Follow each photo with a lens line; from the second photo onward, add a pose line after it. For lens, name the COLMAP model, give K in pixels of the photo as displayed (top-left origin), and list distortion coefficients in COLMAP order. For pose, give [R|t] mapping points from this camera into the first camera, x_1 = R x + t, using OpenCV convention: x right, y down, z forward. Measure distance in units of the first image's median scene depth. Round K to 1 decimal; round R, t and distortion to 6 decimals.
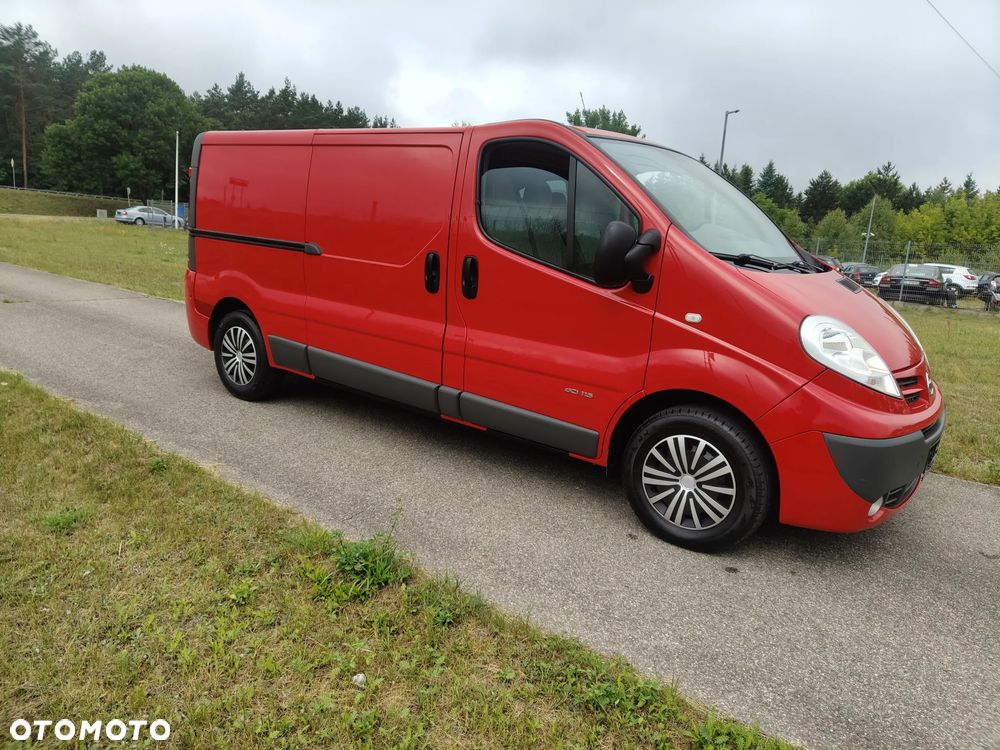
lens RADIAL K [[666.7, 0, 494.1], [0, 666.7, 379.1], [0, 0, 1]] dist [0.011151, 0.002686]
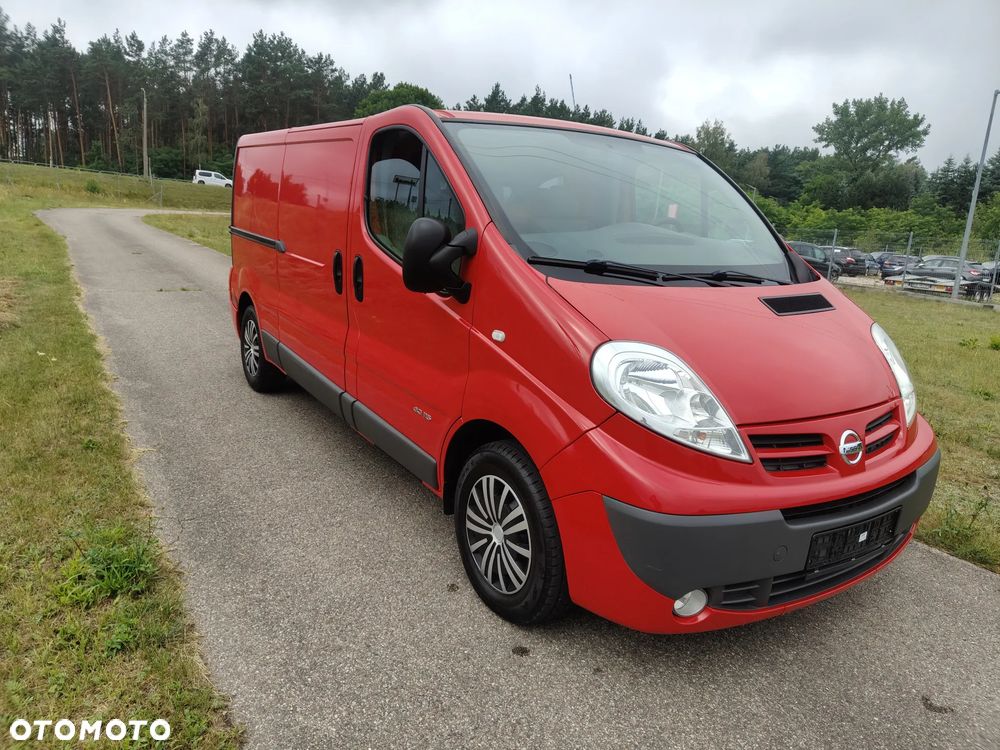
lens RADIAL K [[675.0, 0, 503.8], [0, 675.0, 369.6], [0, 0, 1]] dist [0.015936, -0.006395]
pose [[0.946040, 0.072824, -0.315760, 0.523268], [-0.078752, 0.996876, -0.006035, -0.041333], [0.314334, 0.030576, 0.948820, 0.194466]]
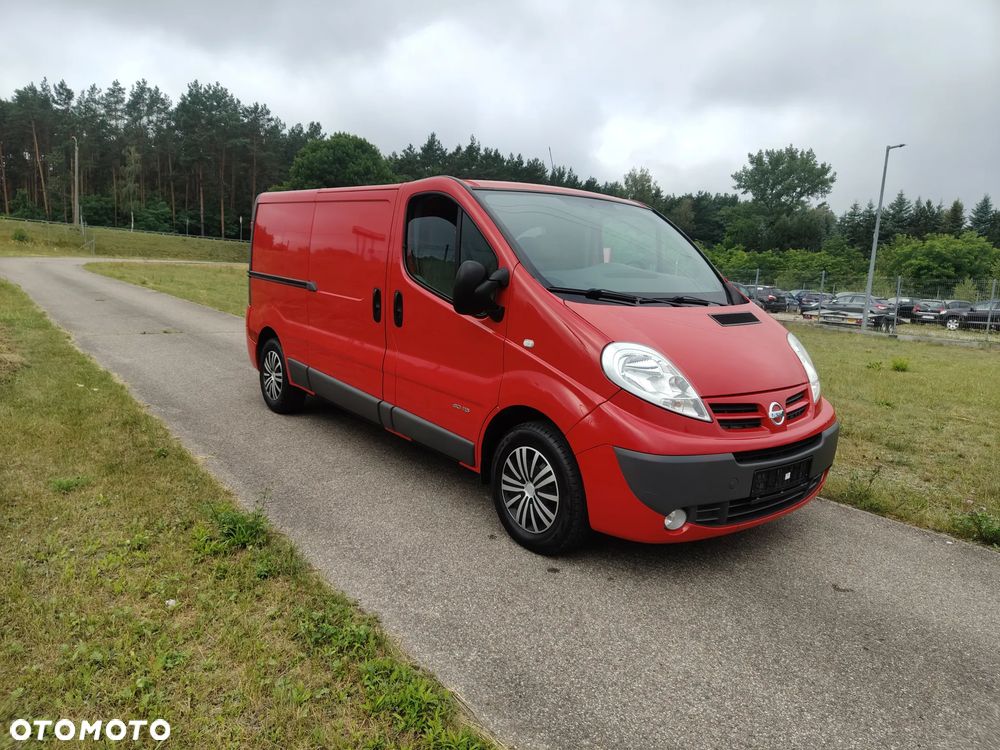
lens RADIAL K [[668.7, 0, 500.0], [0, 668.7, 375.0], [0, 0, 1]] dist [0.013589, -0.003010]
pose [[0.970143, 0.031702, -0.240455, 0.484202], [-0.048599, 0.996723, -0.064670, 0.036298], [0.237616, 0.074425, 0.968504, -0.109268]]
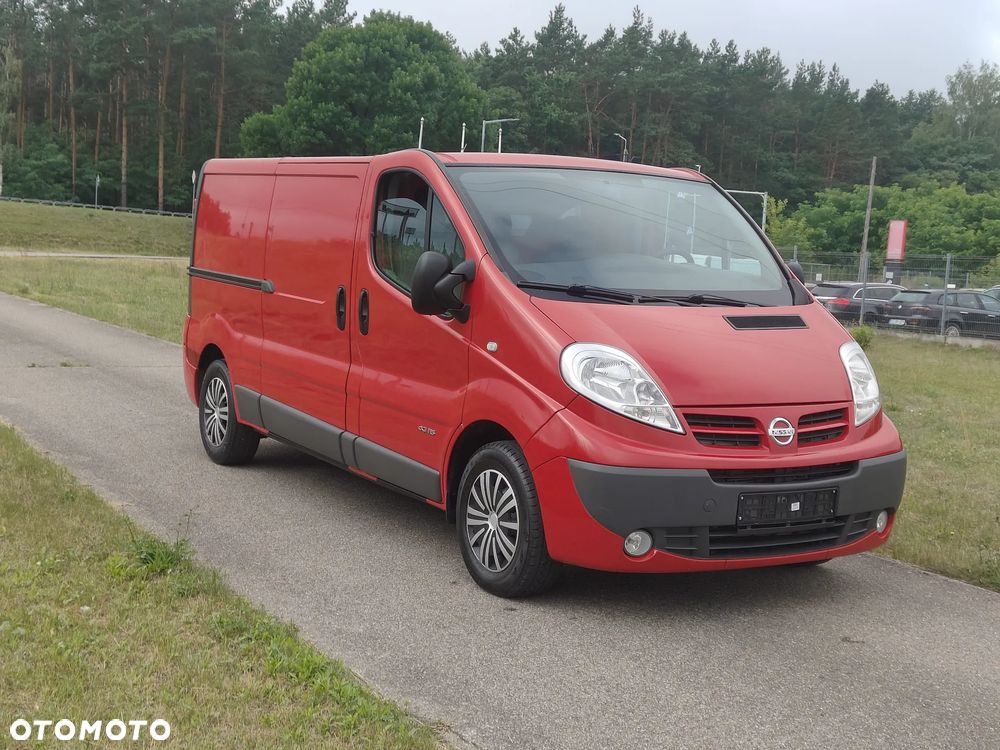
lens RADIAL K [[1335.1, 0, 515.9], [0, 1335.1, 373.6], [0, 0, 1]] dist [0.156139, -0.495256]
pose [[0.930904, 0.019794, -0.364727, 0.963836], [-0.073776, 0.988140, -0.134675, 0.193302], [0.357735, 0.152278, 0.921323, -0.731894]]
